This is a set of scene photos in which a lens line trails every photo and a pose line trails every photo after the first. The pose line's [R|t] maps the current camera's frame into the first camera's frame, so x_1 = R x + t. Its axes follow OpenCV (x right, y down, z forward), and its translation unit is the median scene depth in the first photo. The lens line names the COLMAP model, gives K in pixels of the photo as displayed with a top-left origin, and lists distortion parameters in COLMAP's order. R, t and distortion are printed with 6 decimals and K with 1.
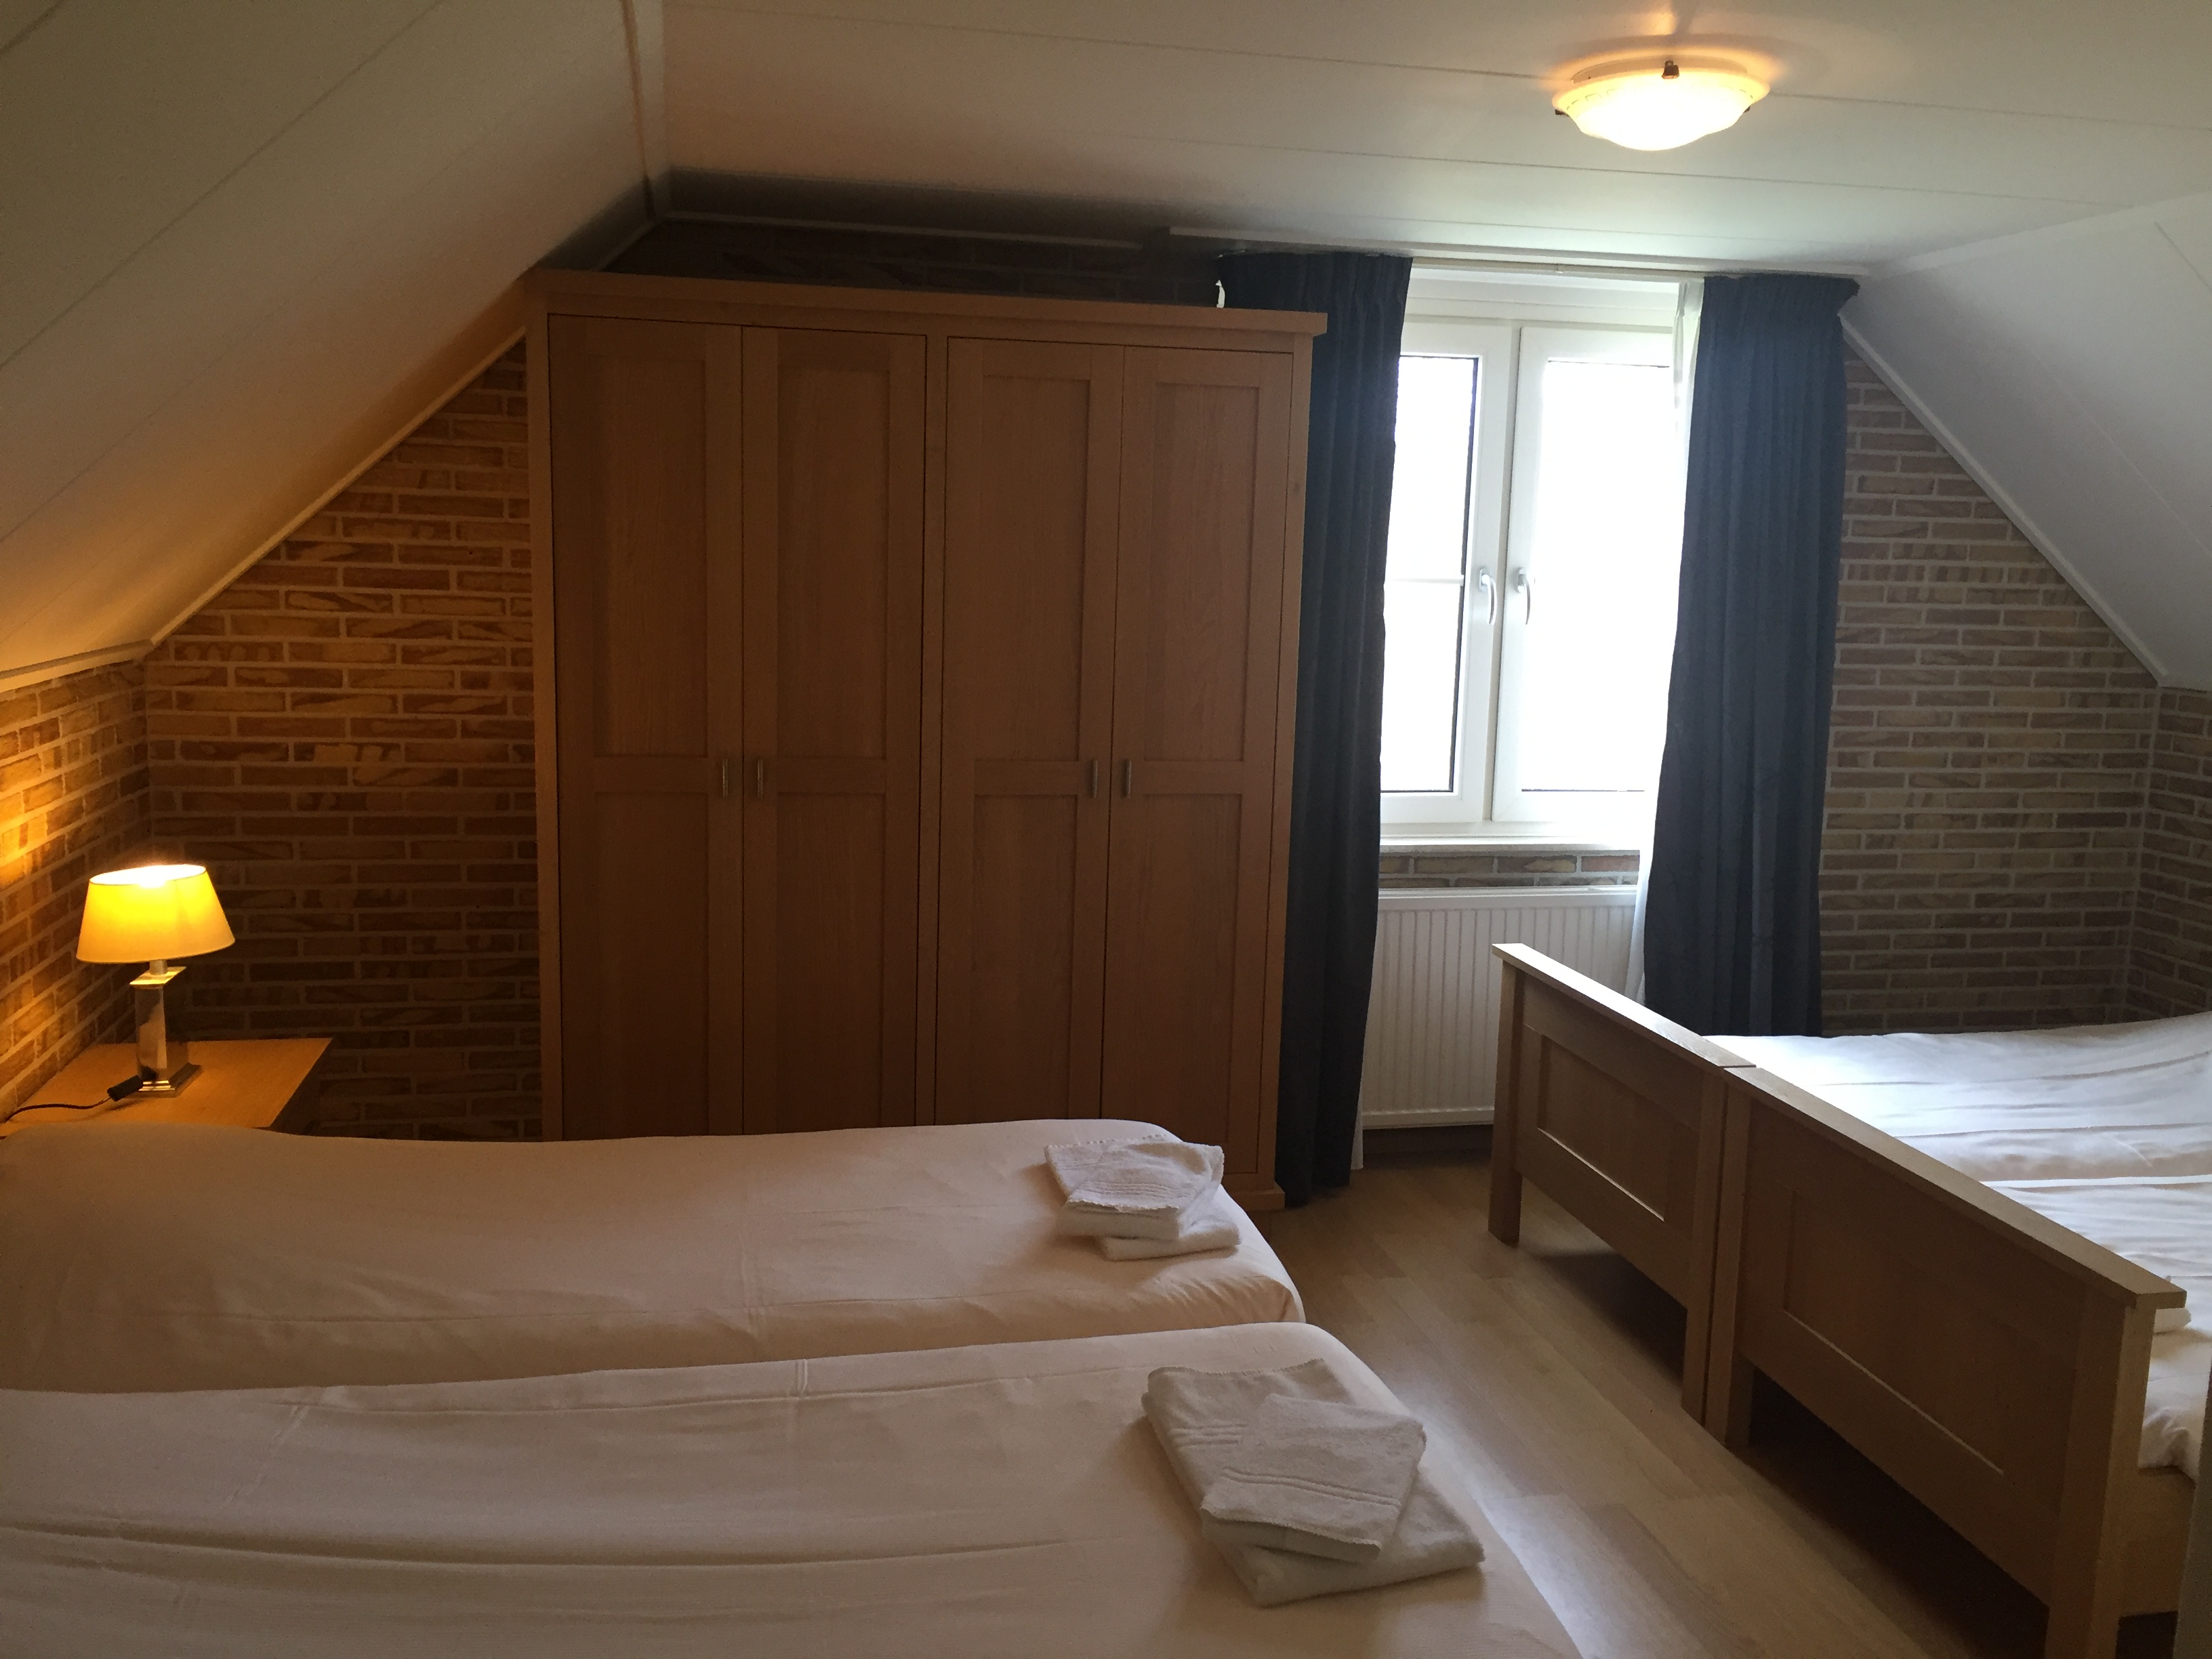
lens RADIAL K [[1890.0, 0, 1120.7], [0, 1890.0, 819.6], [0, 0, 1]] dist [0.076288, -0.094864]
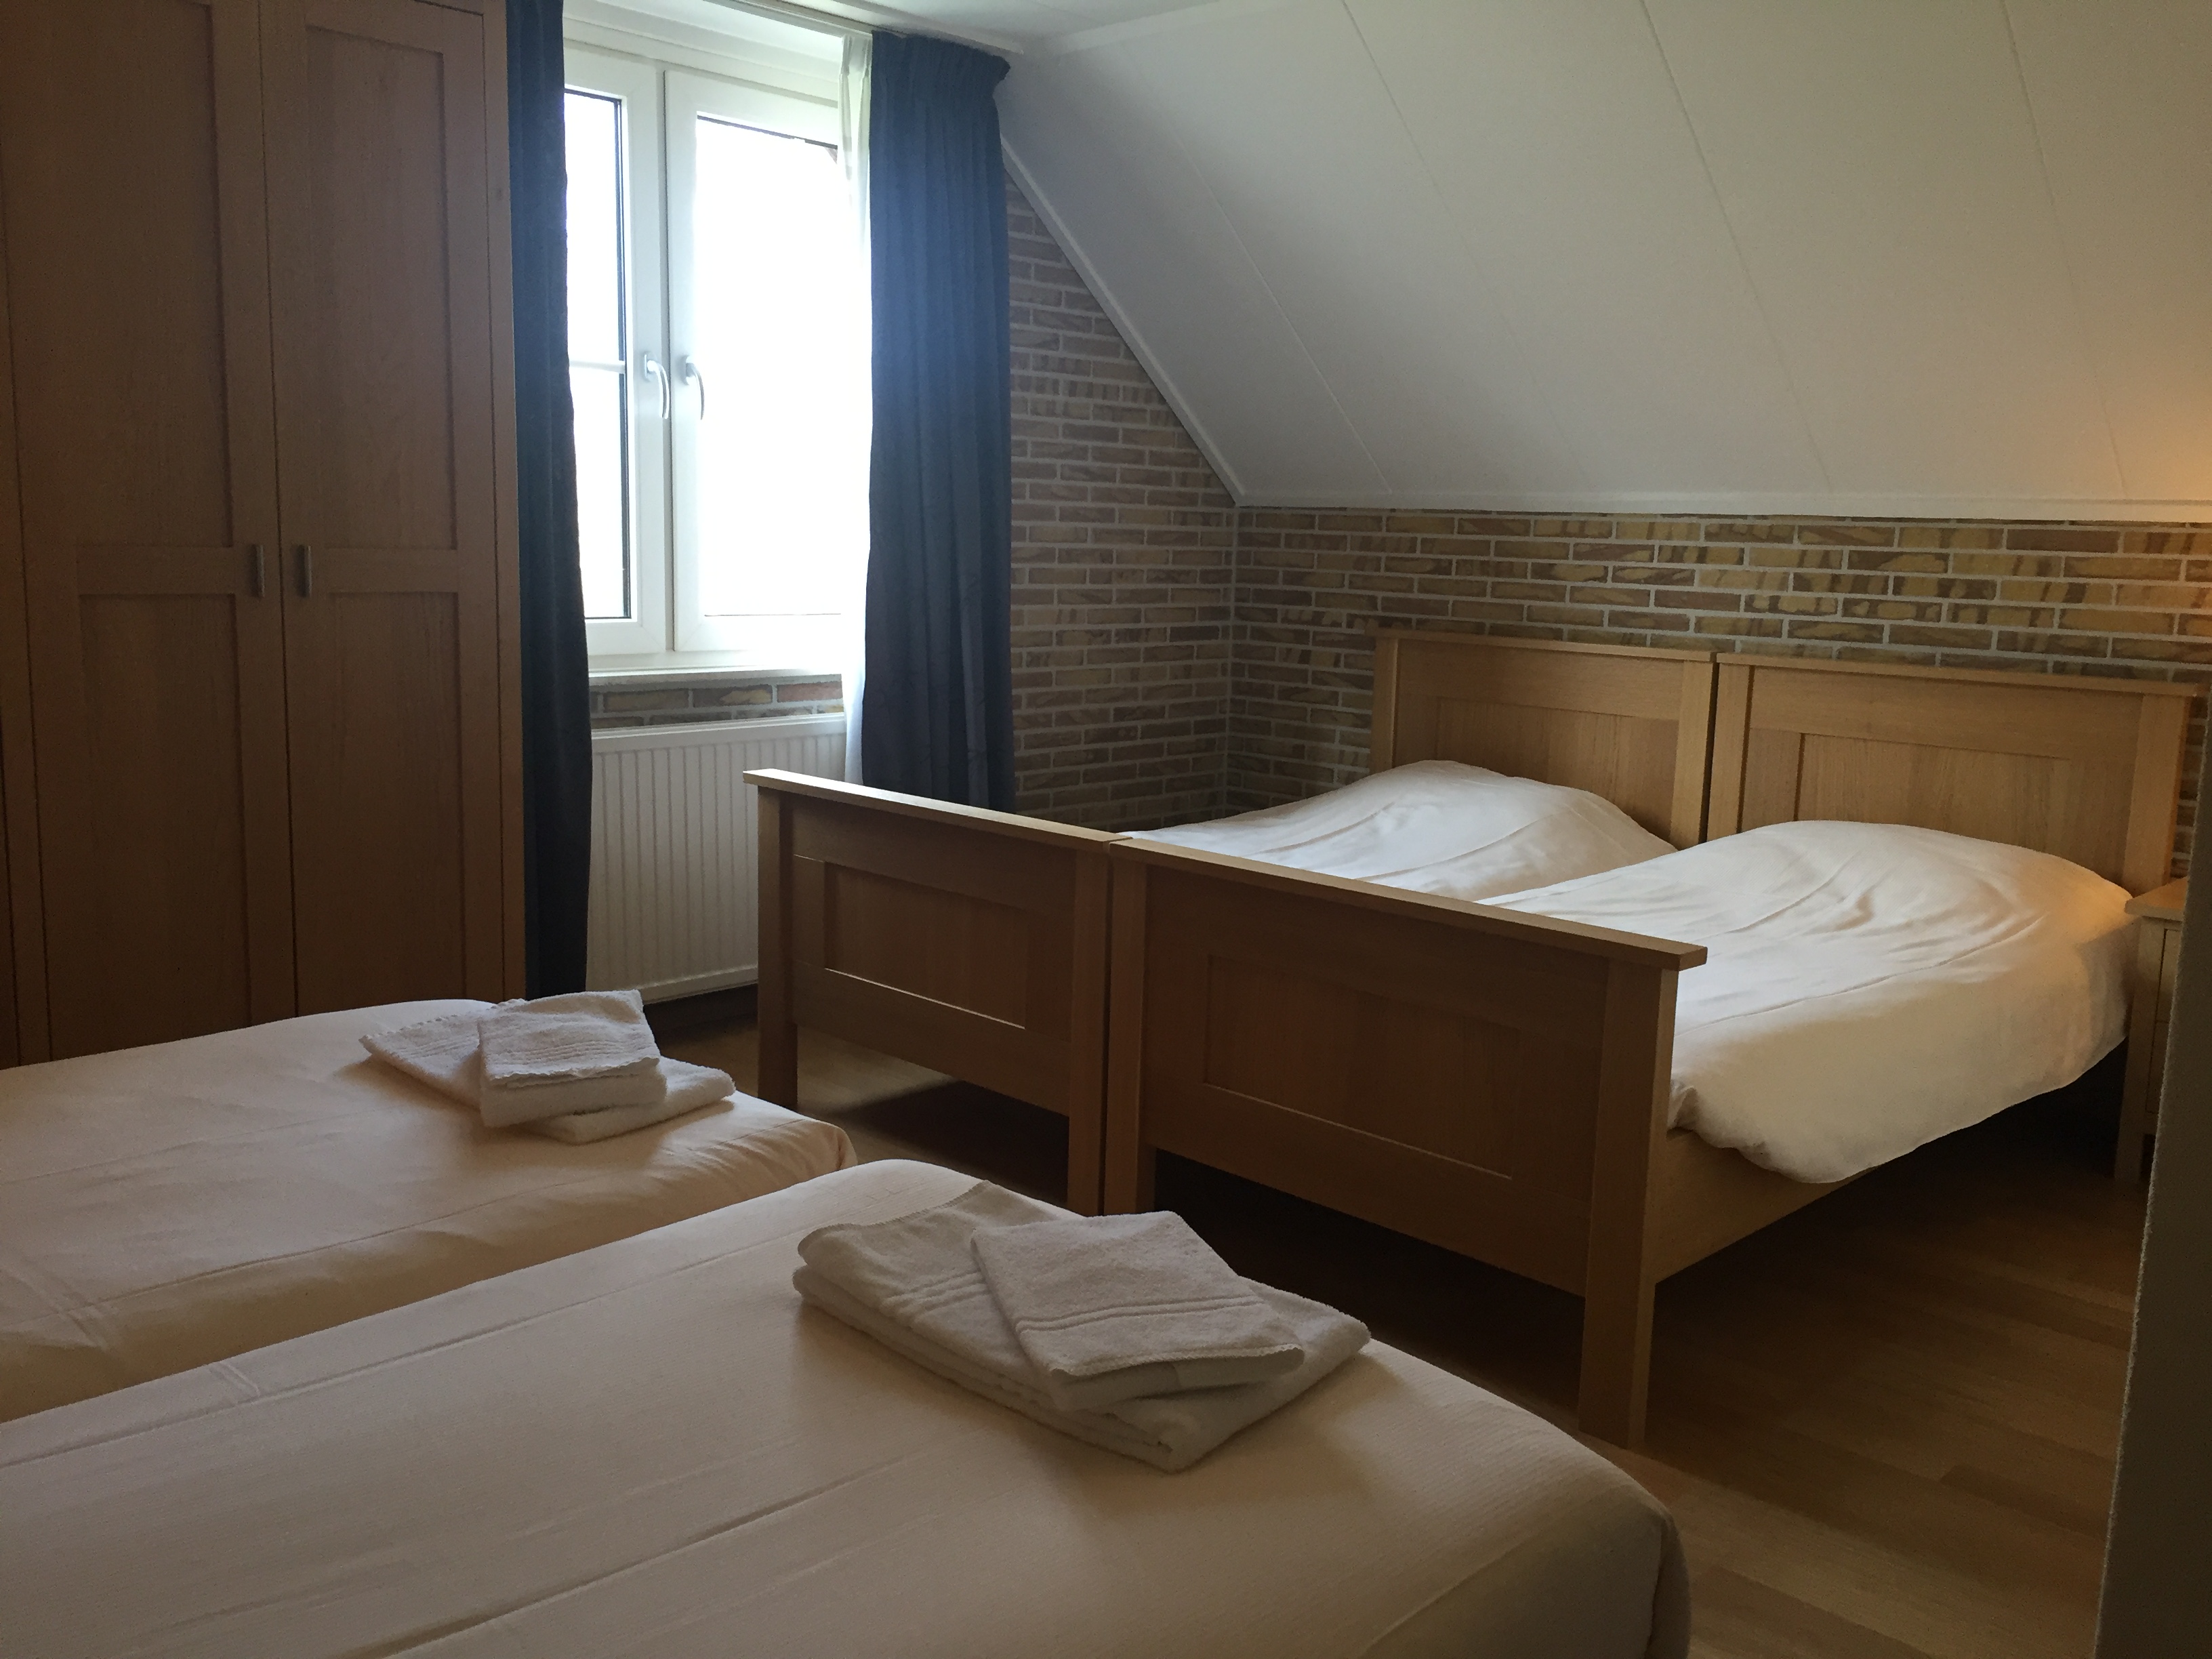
lens RADIAL K [[1888.4, 0, 1101.3], [0, 1888.4, 815.2], [0, 0, 1]] dist [0.067031, 0.000193]
pose [[0.831498, -0.089925, 0.548201, -0.123192], [0.076986, 0.995943, 0.046599, 0.049231], [-0.550167, 0.003457, 0.835047, 0.158080]]
